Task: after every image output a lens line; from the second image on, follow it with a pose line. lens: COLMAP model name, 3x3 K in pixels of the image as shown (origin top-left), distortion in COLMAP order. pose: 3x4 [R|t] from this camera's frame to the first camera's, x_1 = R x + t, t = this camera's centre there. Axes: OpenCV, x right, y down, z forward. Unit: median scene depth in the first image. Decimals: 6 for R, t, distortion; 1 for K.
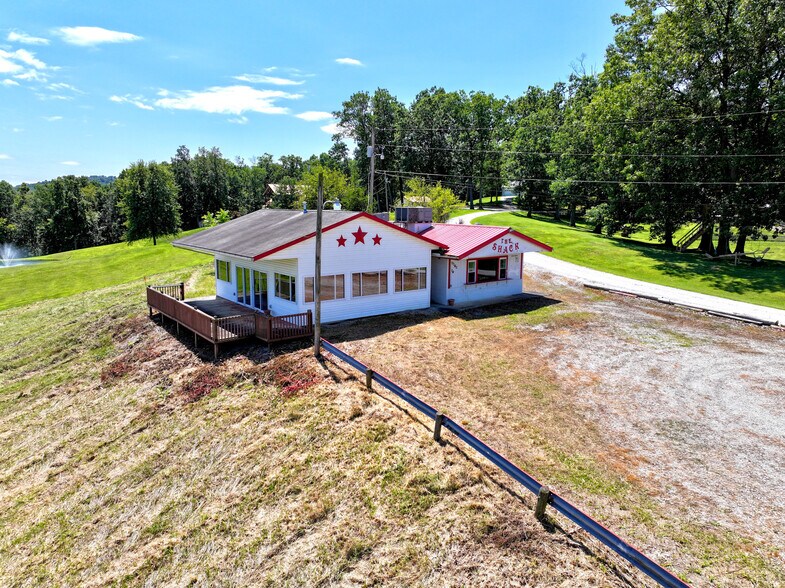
lens RADIAL K [[551.7, 0, 395.9], [0, 551.7, 287.8], [0, 0, 1]] dist [0.003949, 0.000379]
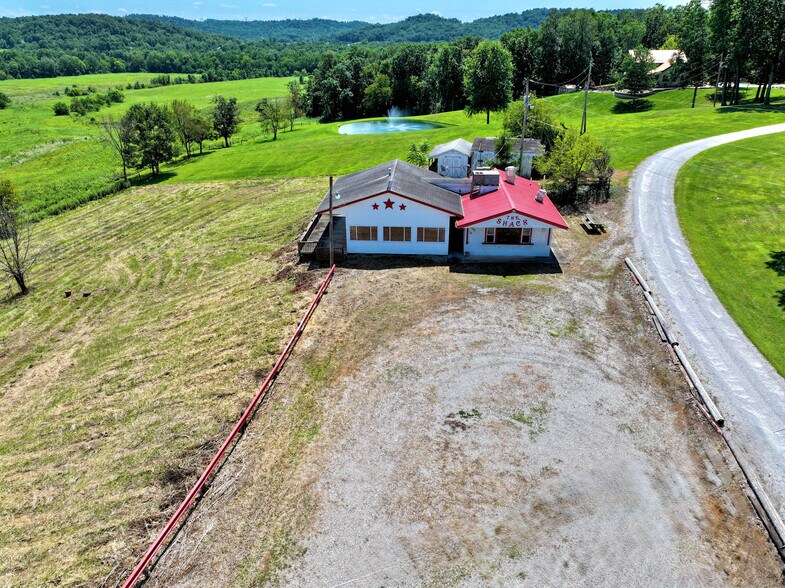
lens RADIAL K [[551.7, 0, 395.9], [0, 551.7, 287.8], [0, 0, 1]] dist [0.003949, 0.000379]
pose [[0.749525, 0.270900, -0.604007, 0.917833], [-0.095258, 0.947073, 0.306559, -0.335523], [0.655086, -0.172238, 0.735661, -0.172009]]
